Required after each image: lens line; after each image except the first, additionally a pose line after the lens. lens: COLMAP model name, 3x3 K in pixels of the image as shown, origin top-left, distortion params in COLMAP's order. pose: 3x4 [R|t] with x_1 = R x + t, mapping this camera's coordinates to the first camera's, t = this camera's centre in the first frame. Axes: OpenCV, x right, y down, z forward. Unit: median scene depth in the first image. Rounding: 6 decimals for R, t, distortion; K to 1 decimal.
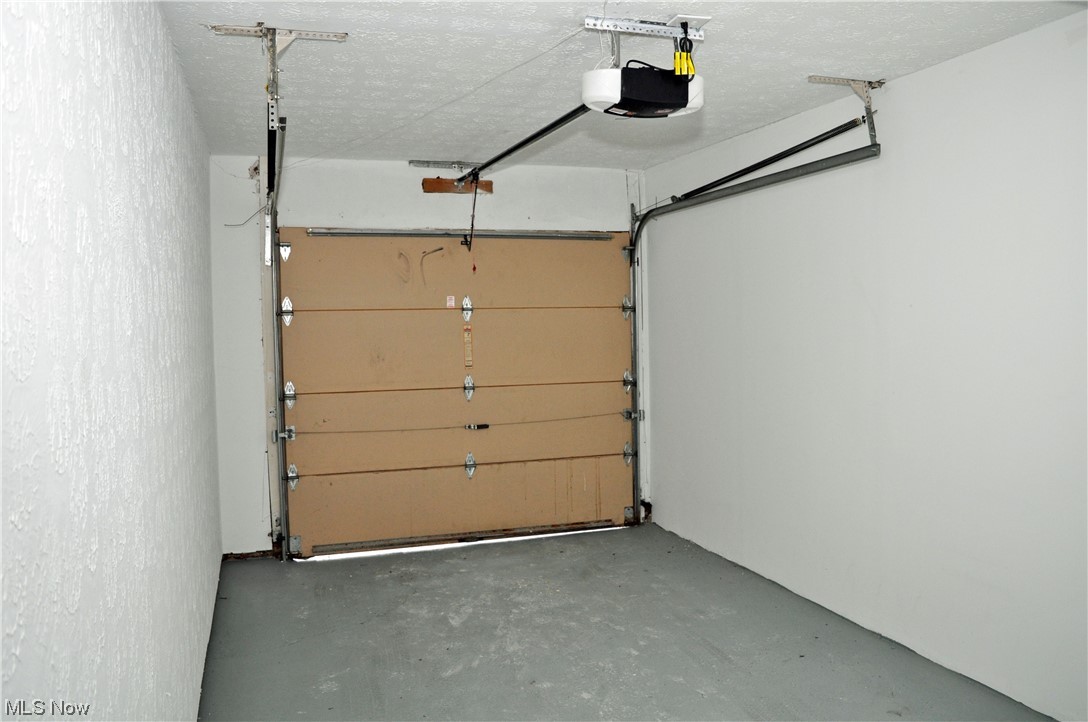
lens RADIAL K [[848.3, 0, 543.6], [0, 848.3, 361.4], [0, 0, 1]] dist [-0.088224, 0.018885]
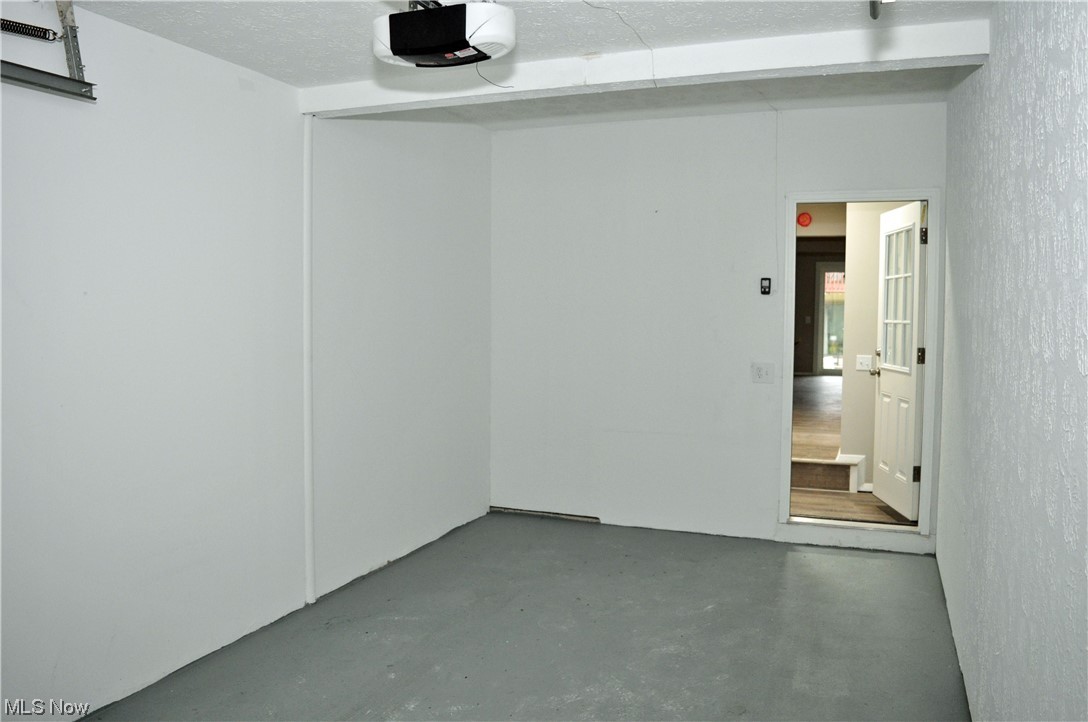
lens RADIAL K [[848.3, 0, 544.1], [0, 848.3, 359.8], [0, 0, 1]] dist [-0.088224, 0.018885]
pose [[-0.765431, -0.034146, 0.642611, -0.415817], [0.041376, 0.993914, 0.102096, -0.065022], [-0.642186, 0.104736, -0.759360, 1.313274]]
